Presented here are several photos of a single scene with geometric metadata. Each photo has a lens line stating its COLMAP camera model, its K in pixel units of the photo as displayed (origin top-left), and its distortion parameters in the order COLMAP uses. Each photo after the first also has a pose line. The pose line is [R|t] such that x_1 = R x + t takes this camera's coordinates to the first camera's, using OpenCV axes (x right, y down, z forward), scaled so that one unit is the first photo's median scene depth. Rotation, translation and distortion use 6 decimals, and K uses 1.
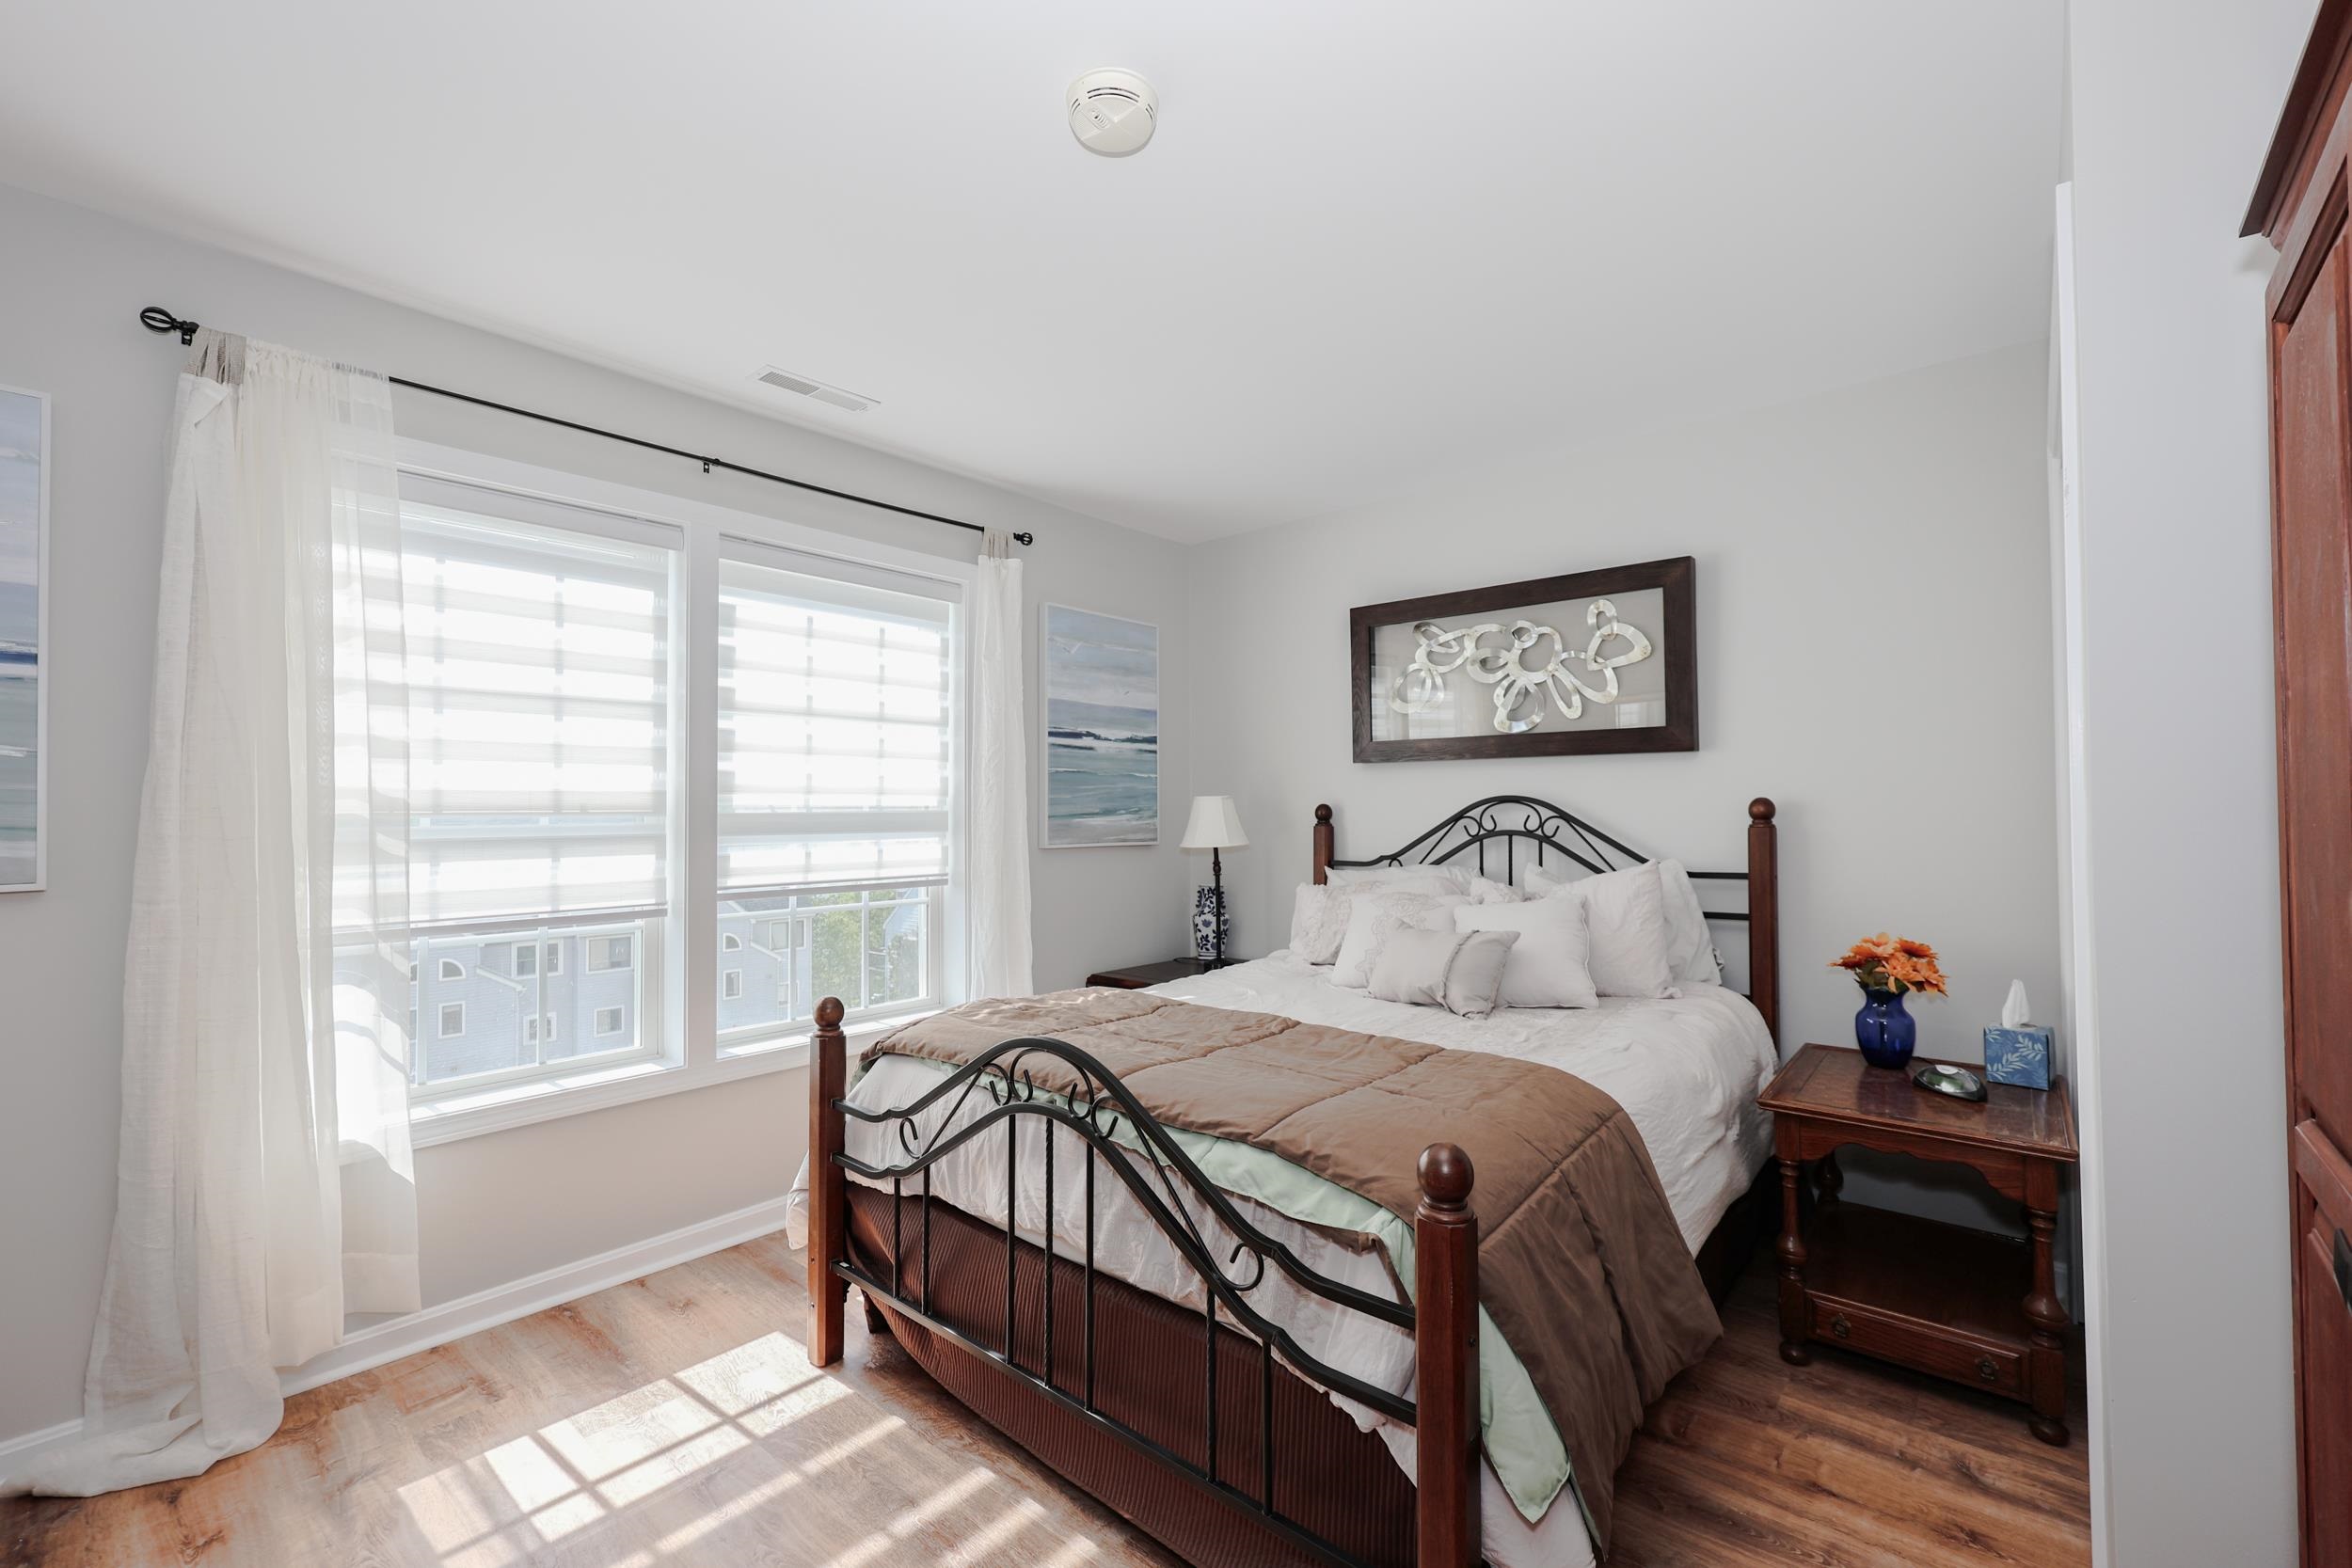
lens RADIAL K [[1015.1, 0, 1179.0], [0, 1015.1, 796.9], [0, 0, 1]] dist [0.009081, 0.000099]
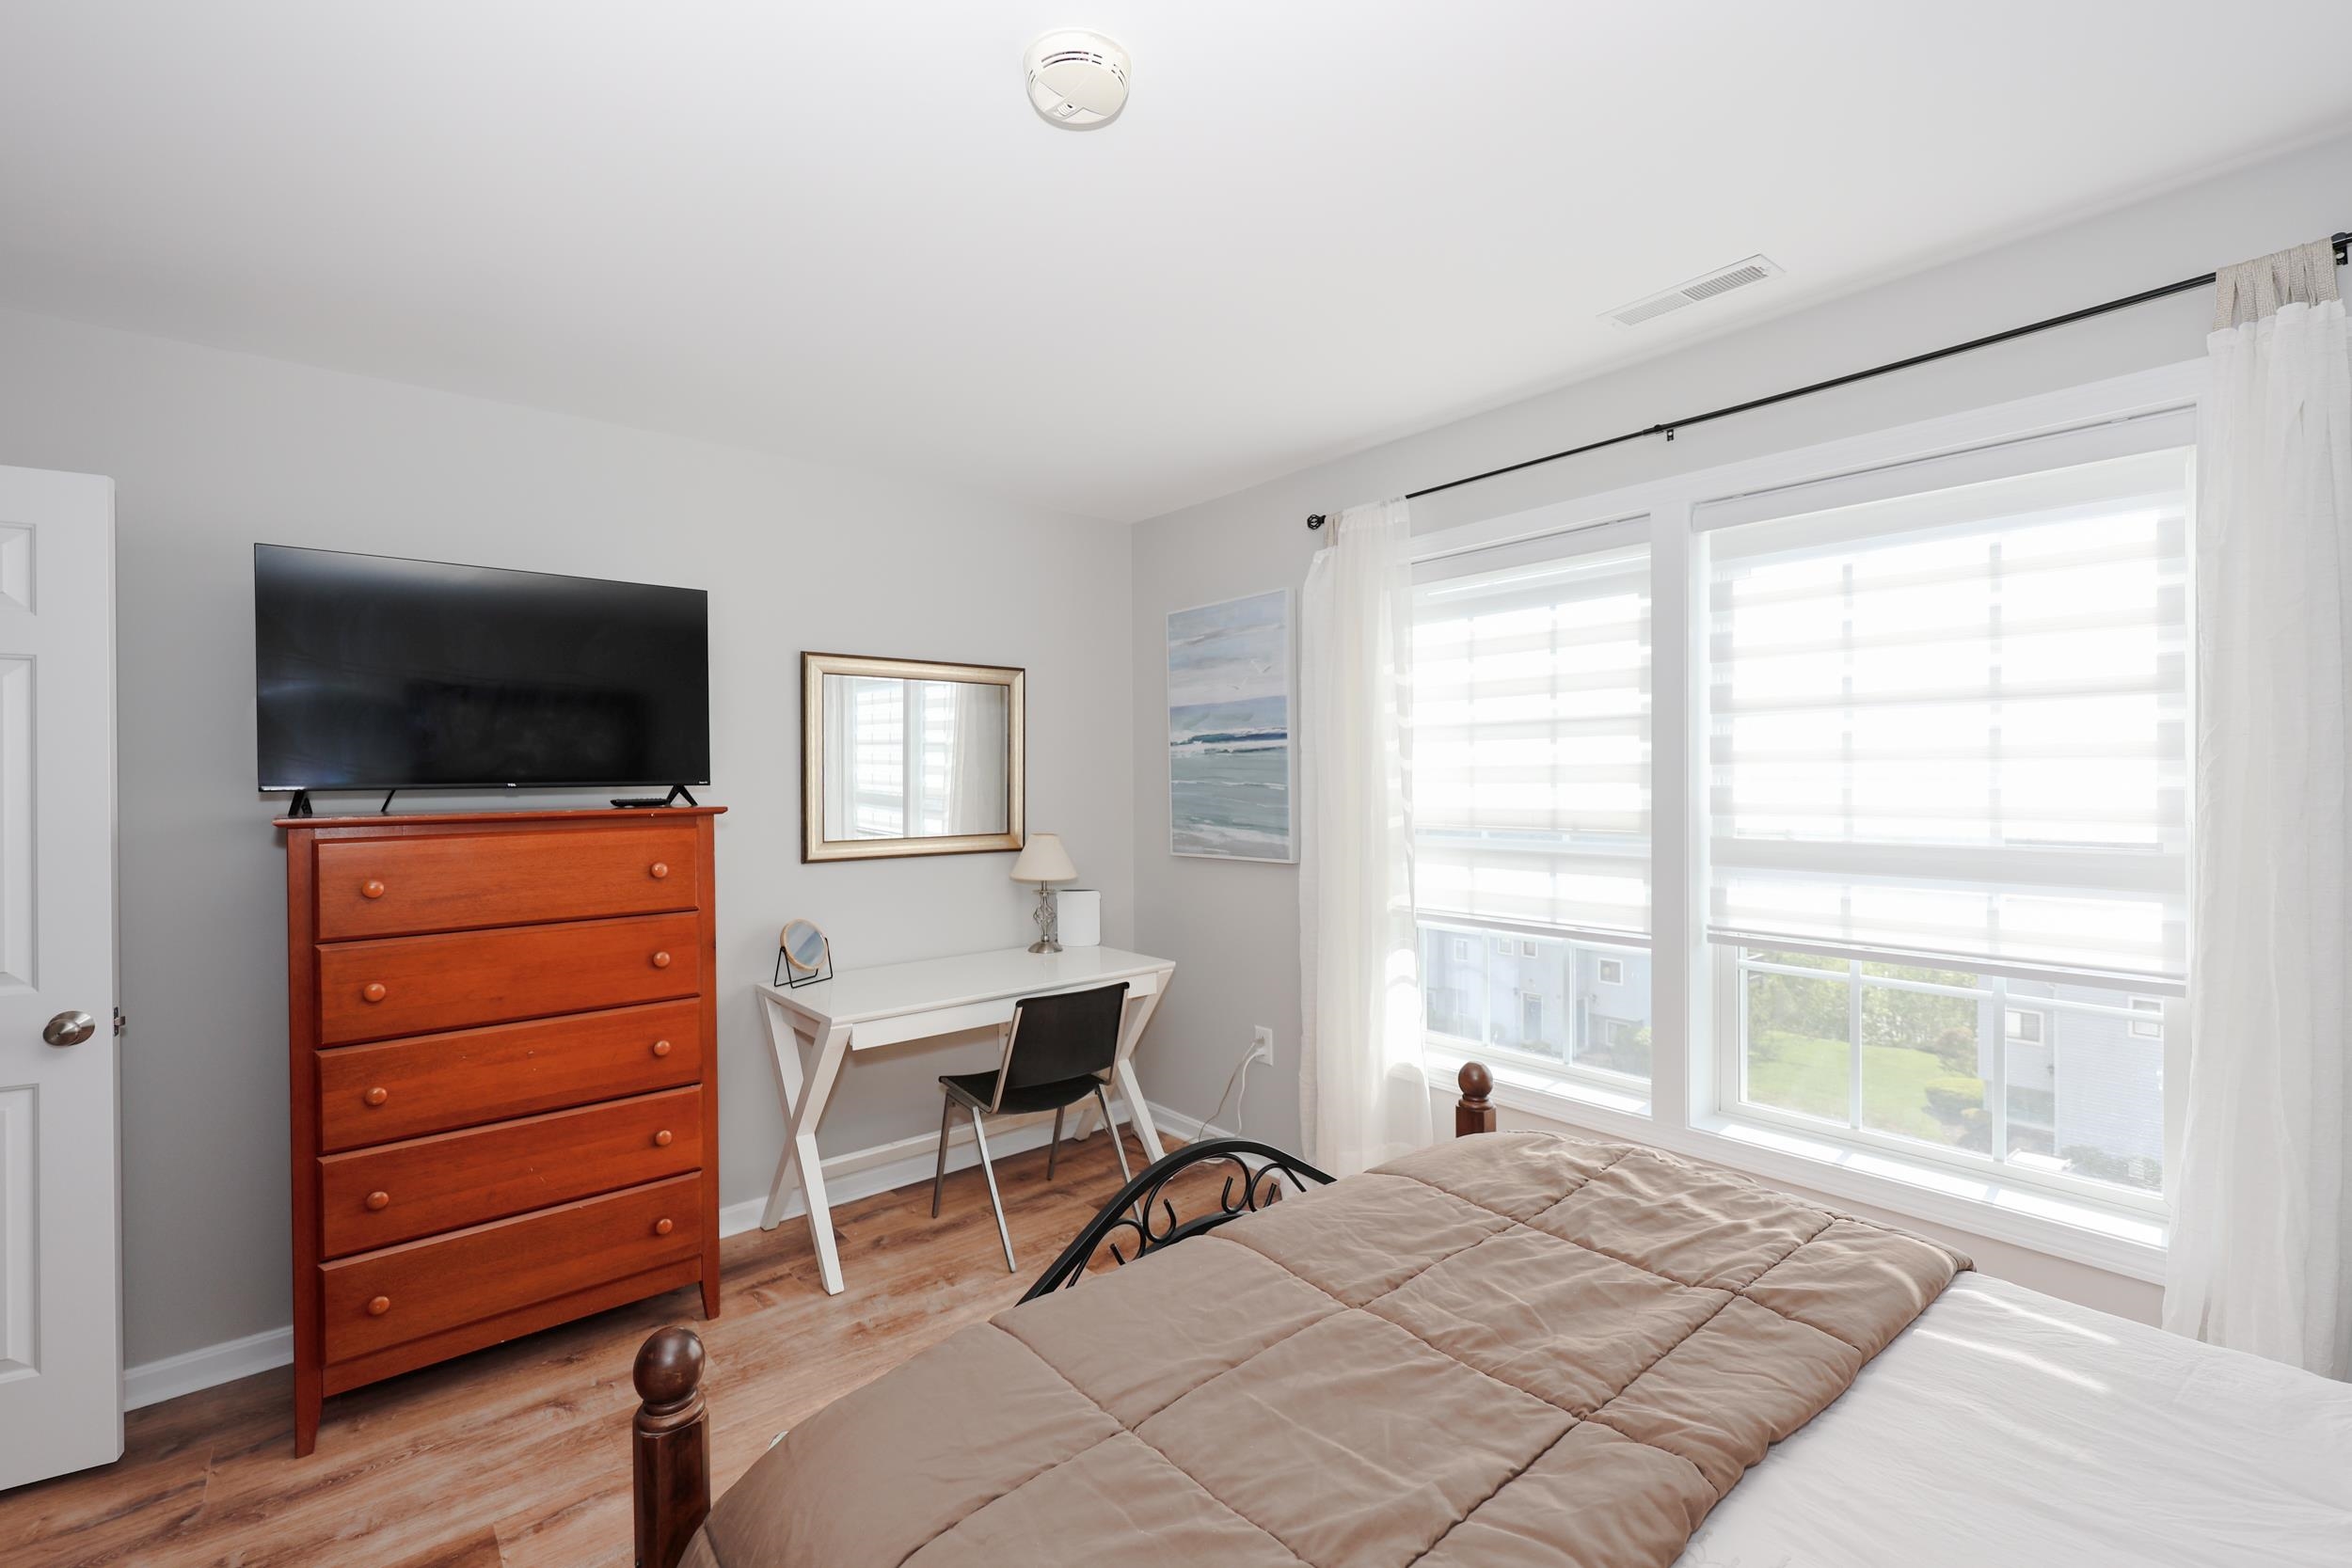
lens RADIAL K [[1004.8, 0, 1175.3], [0, 1004.8, 789.9], [0, 0, 1]] dist [-0.000439, -0.000115]
pose [[-0.159336, 0.012982, -0.987139, 0.313737], [0.015840, 0.999818, 0.010592, -0.028491], [0.987097, -0.013948, -0.159513, 0.511502]]
